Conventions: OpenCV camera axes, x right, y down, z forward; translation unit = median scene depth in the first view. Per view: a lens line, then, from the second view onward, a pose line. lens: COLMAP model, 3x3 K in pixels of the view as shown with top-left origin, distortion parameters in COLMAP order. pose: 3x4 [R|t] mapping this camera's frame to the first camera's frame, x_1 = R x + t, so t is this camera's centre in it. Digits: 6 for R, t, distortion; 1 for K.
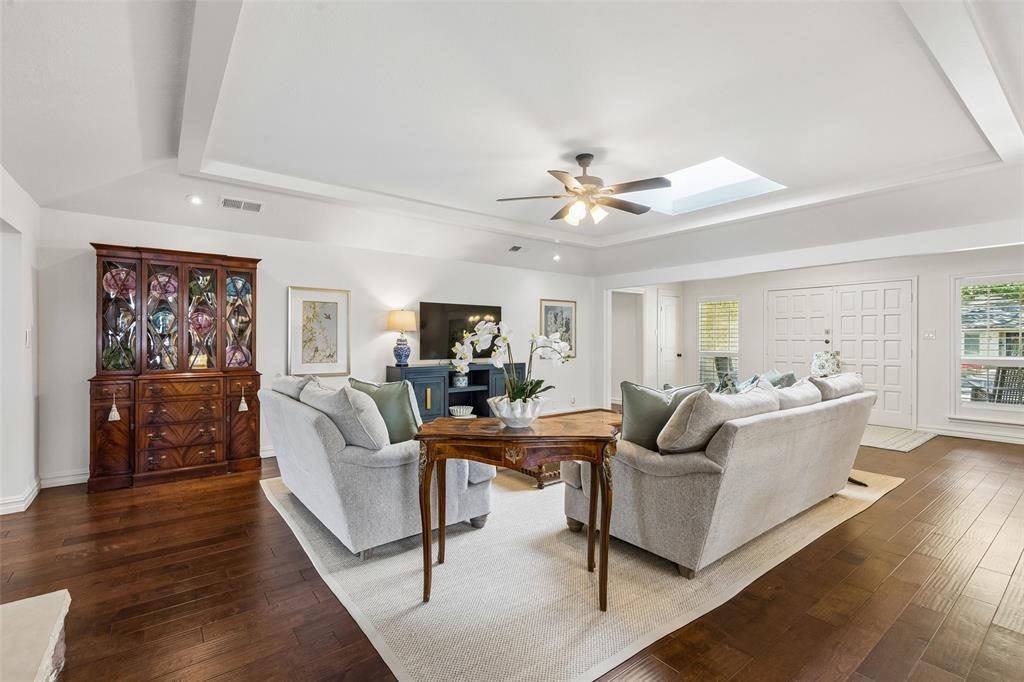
lens RADIAL K [[461.5, 0, 507.1], [0, 461.5, 344.0], [0, 0, 1]] dist [0.002074, -0.000344]
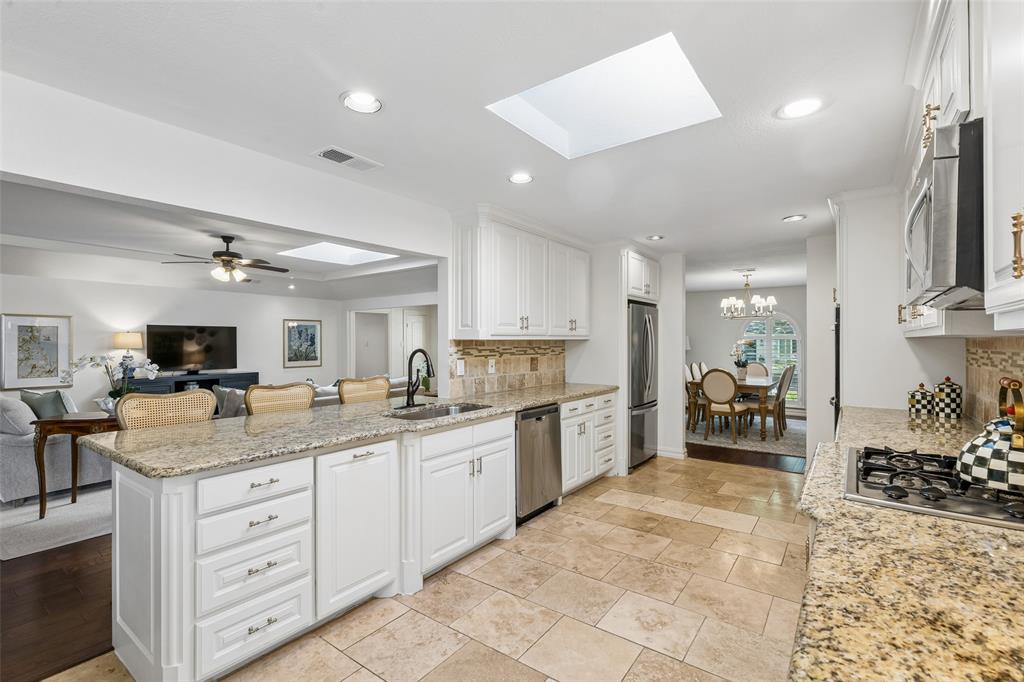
lens RADIAL K [[461.5, 0, 510.6], [0, 461.5, 344.0], [0, 0, 1]] dist [0.002074, -0.000344]
pose [[0.959427, -0.007866, 0.281847, 0.313416], [0.009572, 0.999943, -0.004677, -0.020865], [-0.281795, 0.007185, 0.959448, -0.353924]]
